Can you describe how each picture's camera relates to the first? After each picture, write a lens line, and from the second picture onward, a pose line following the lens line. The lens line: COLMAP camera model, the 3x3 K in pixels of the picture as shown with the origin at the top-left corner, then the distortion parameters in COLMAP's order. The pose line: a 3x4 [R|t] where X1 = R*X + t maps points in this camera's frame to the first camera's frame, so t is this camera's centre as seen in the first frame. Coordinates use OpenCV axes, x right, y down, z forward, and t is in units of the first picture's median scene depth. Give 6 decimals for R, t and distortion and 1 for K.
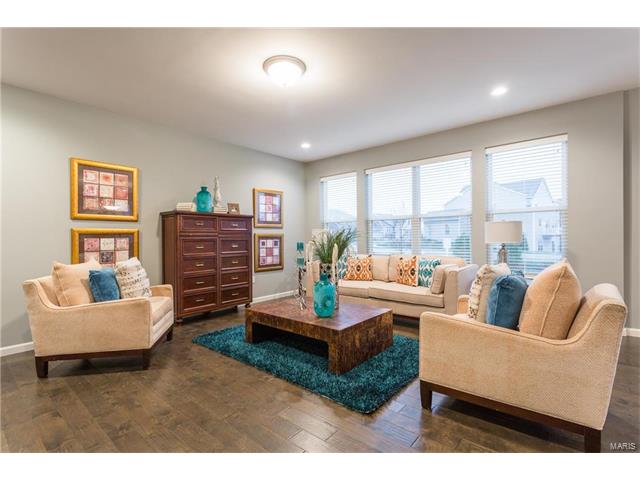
lens RADIAL K [[307.6, 0, 317.7], [0, 307.6, 239.5], [0, 0, 1]] dist [0.000296, -0.000434]
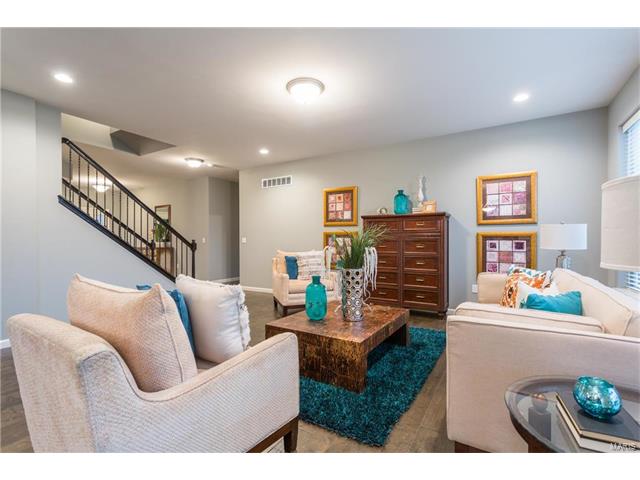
lens RADIAL K [[278.0, 0, 330.2], [0, 278.0, 241.3], [0, 0, 1]] dist [0.000691, 0.000205]
pose [[0.181672, 0.007533, -0.983330, 0.542604], [-0.014372, 0.999884, 0.005004, 0.006275], [0.983254, 0.013224, 0.181759, 0.592570]]
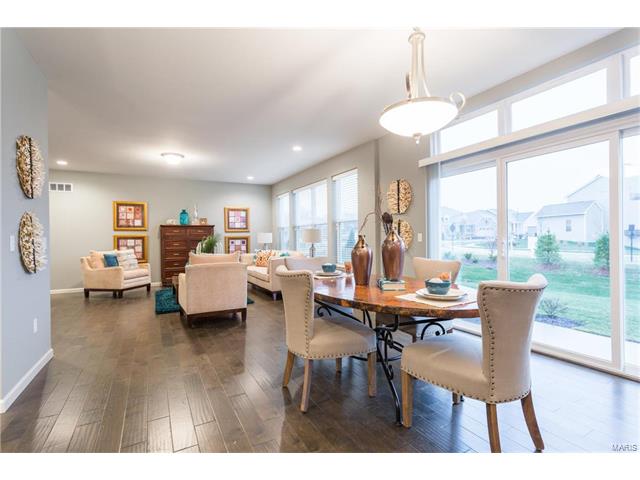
lens RADIAL K [[307.6, 0, 317.7], [0, 307.6, 239.5], [0, 0, 1]] dist [0.000296, -0.000434]
pose [[0.934077, 0.000474, -0.357071, 0.963027], [0.001369, 0.999987, 0.004910, -0.010638], [0.357069, -0.005075, 0.934064, -0.354420]]
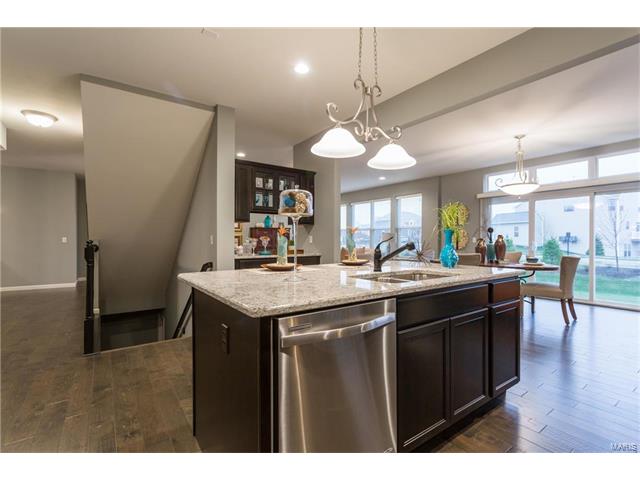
lens RADIAL K [[302.9, 0, 316.8], [0, 302.9, 239.8], [0, 0, 1]] dist [0.002734, 0.001077]
pose [[0.969409, 0.013437, -0.245084, 0.519593], [-0.013842, 0.999904, 0.000069, -0.001265], [0.245062, 0.003325, 0.969502, -1.052593]]
